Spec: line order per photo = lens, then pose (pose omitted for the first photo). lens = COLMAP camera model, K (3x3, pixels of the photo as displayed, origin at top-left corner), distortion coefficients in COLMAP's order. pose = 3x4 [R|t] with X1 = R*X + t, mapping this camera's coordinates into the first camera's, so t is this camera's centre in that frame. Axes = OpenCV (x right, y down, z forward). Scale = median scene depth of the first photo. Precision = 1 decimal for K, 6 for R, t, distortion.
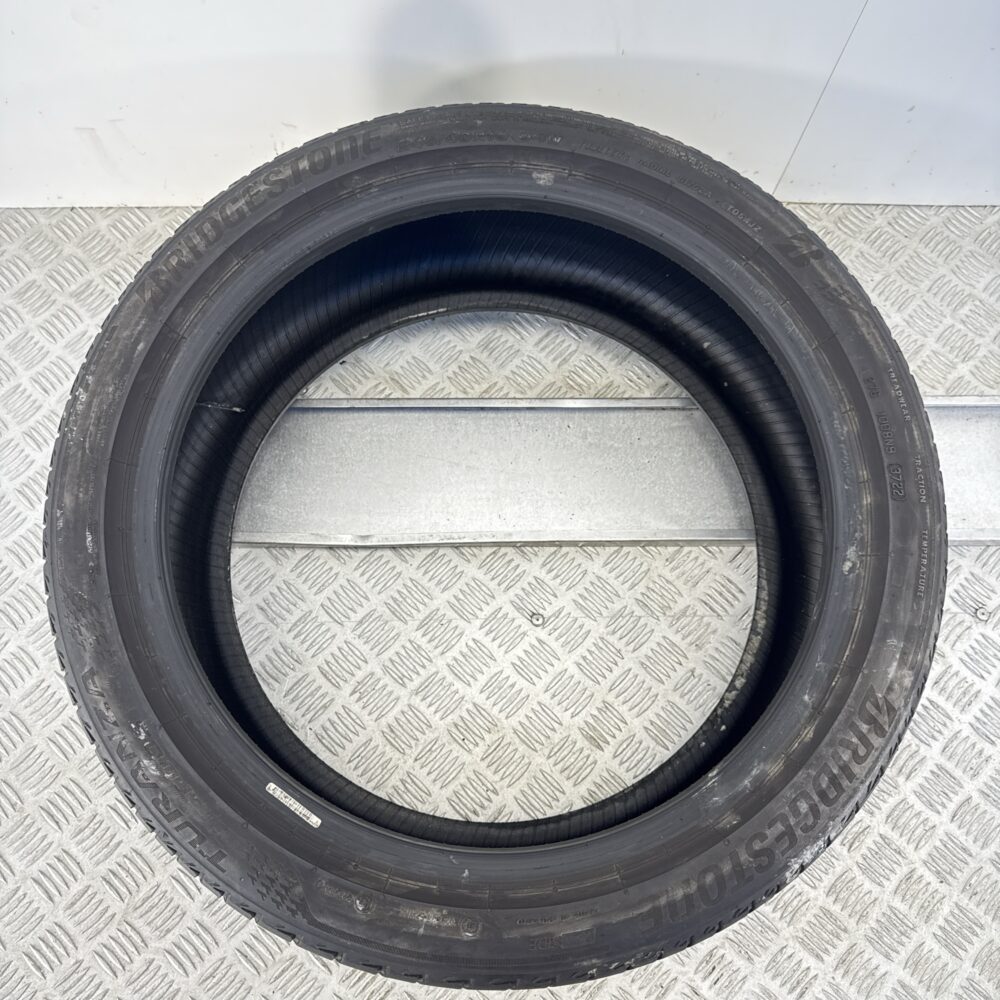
lens RADIAL K [[937.6, 0, 500.0], [0, 937.6, 500.0], [0, 0, 1]] dist [0.048106, 0.003701]
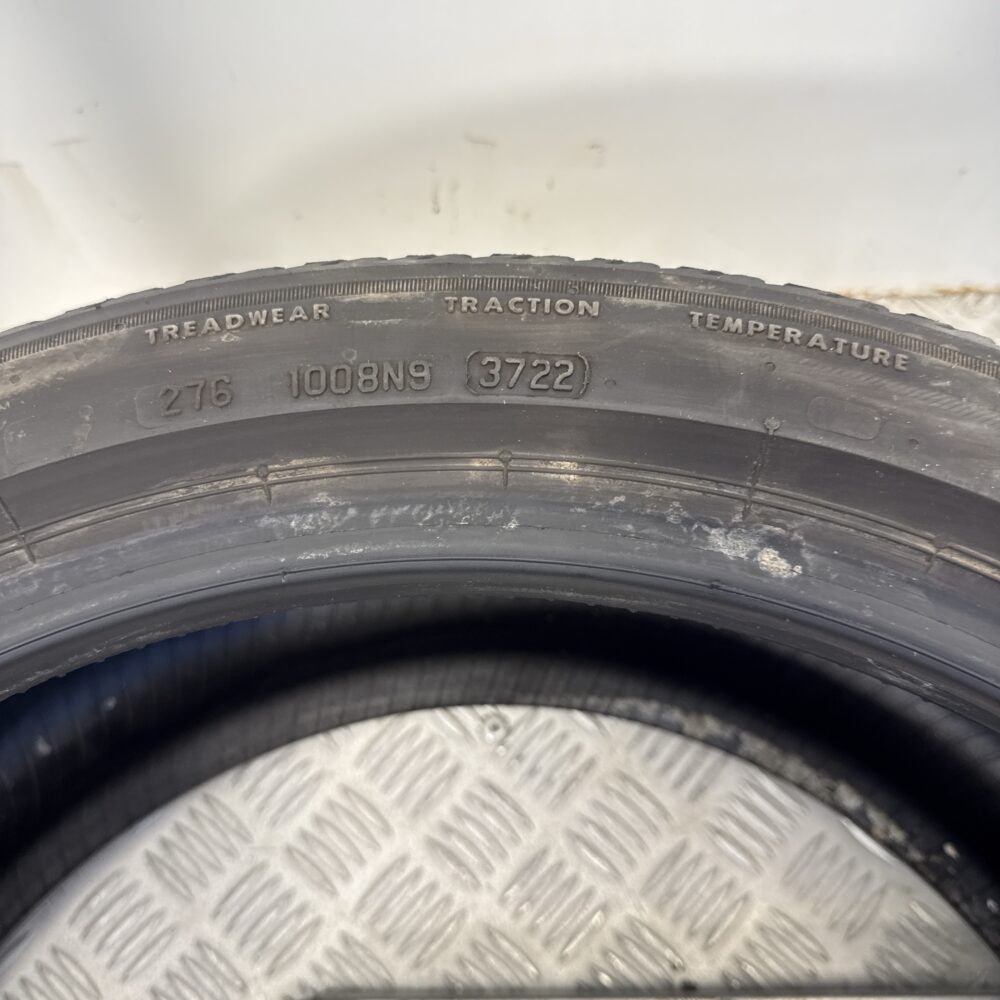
lens RADIAL K [[937.6, 0, 500.0], [0, 937.6, 500.0], [0, 0, 1]] dist [0.048106, 0.003701]
pose [[0.094187, -0.926774, 0.363620, 0.245586], [0.982662, 0.145134, 0.115375, -0.050814], [-0.159700, 0.346449, 0.924375, 0.666680]]
